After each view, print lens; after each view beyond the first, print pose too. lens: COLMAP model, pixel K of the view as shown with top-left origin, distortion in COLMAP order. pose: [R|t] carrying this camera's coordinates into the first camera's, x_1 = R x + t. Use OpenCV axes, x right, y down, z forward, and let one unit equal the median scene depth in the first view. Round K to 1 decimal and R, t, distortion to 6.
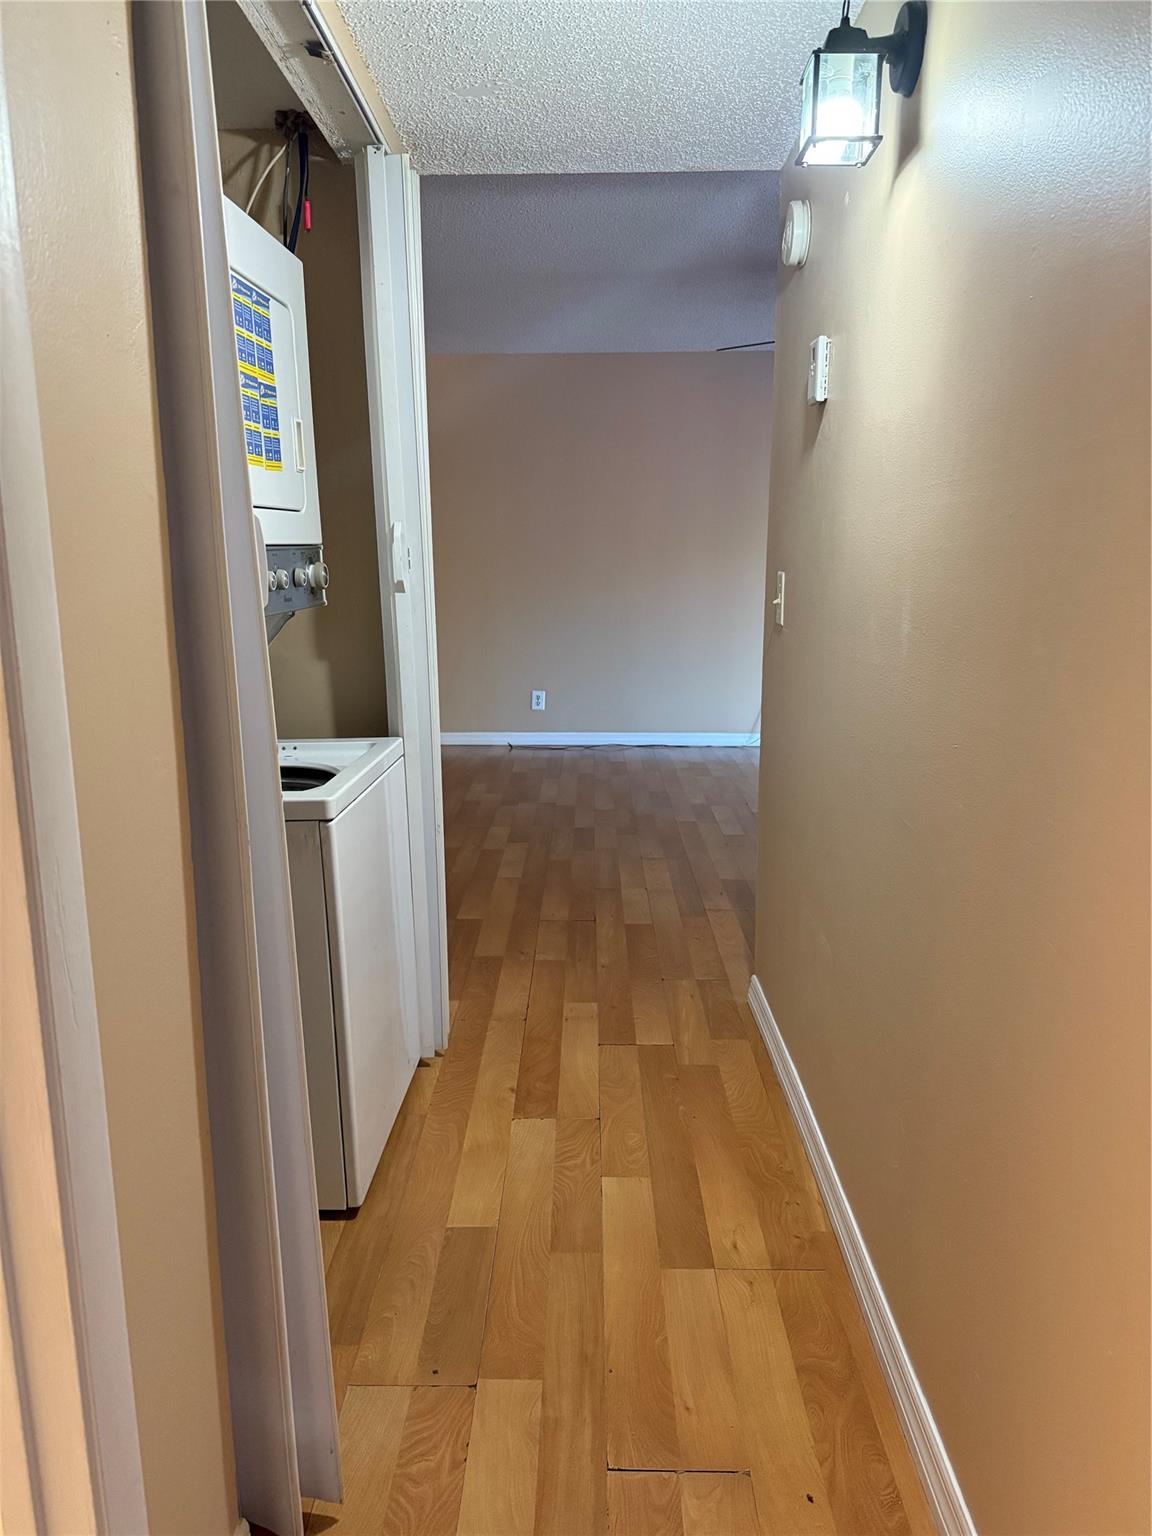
lens RADIAL K [[1067.7, 0, 576.0], [0, 1067.7, 768.0], [0, 0, 1]] dist [0.181959, -0.378208]
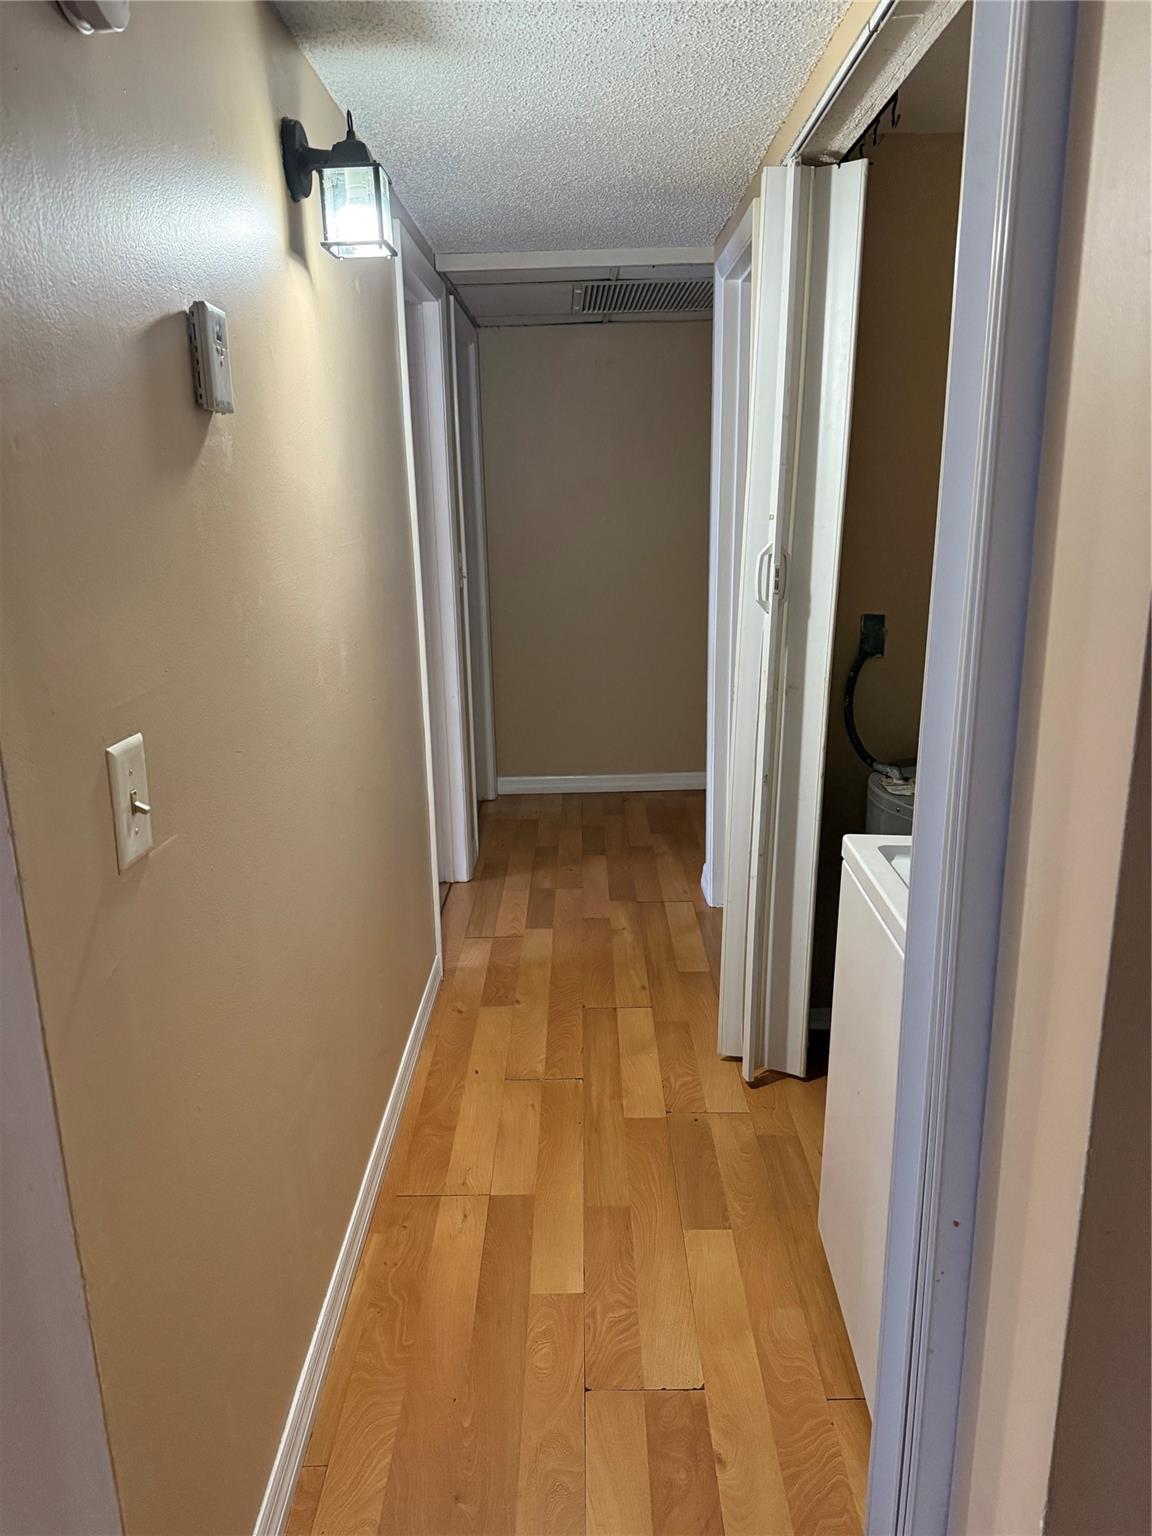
lens RADIAL K [[1067.7, 0, 576.0], [0, 1067.7, 768.0], [0, 0, 1]] dist [0.181959, -0.378208]
pose [[-0.999553, 0.029891, -0.000441, 0.019004], [0.026785, 0.902039, 0.430823, -0.451363], [0.013275, 0.430618, -0.902437, 1.805365]]
